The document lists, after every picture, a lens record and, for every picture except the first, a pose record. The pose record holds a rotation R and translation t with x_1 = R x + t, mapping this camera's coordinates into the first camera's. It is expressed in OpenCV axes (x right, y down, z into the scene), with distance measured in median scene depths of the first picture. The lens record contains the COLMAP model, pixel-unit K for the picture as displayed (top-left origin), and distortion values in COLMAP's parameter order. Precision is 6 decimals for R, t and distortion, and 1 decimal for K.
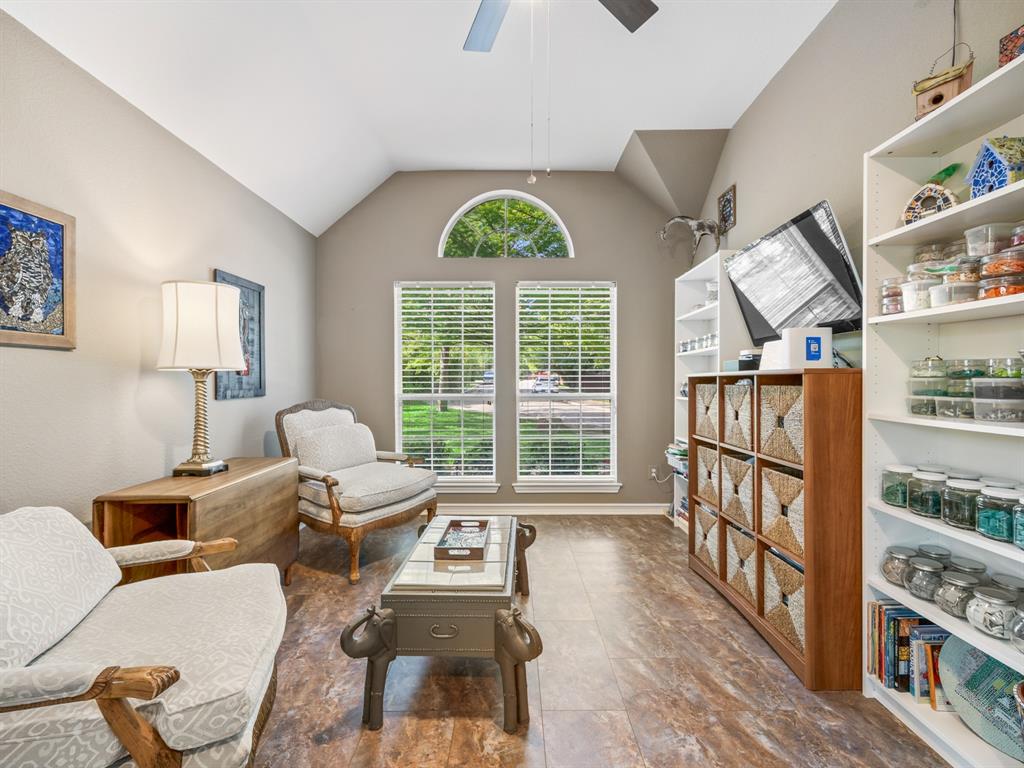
lens RADIAL K [[442.0, 0, 543.8], [0, 442.0, 380.2], [0, 0, 1]] dist [0.000768, -0.000281]
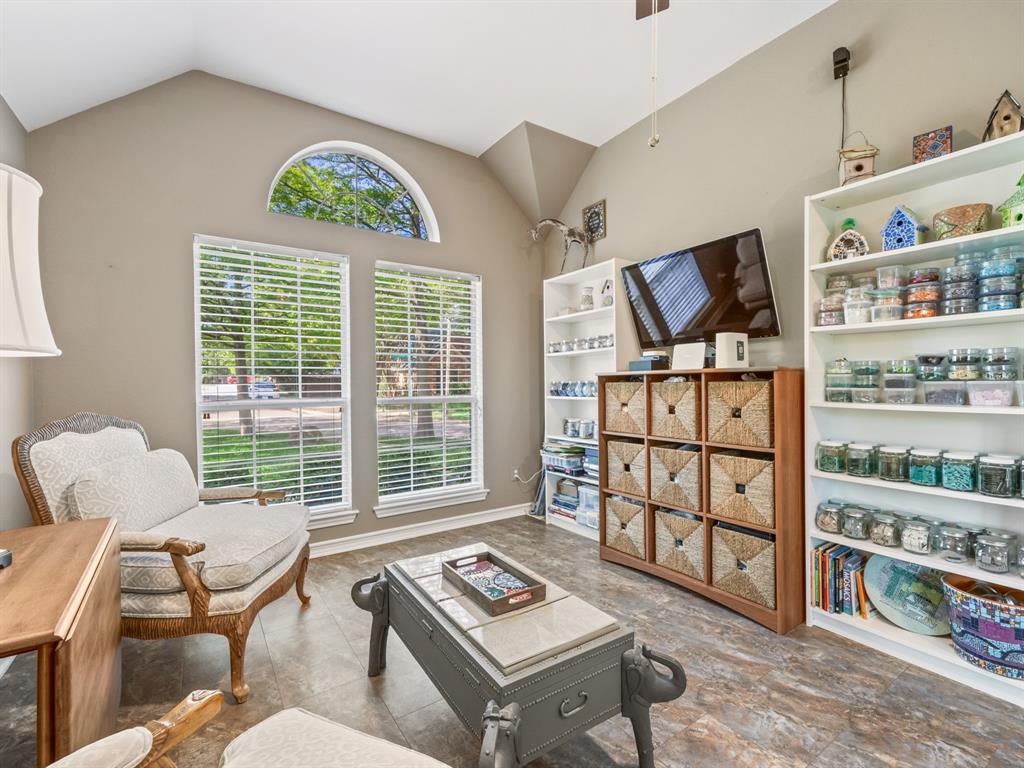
lens RADIAL K [[442.0, 0, 530.6], [0, 442.0, 383.9], [0, 0, 1]] dist [0.000768, -0.000281]
pose [[0.842464, -0.007670, 0.538699, -0.414332], [0.006916, 0.999970, 0.003421, 0.007937], [-0.538709, 0.000843, 0.842492, 0.241326]]
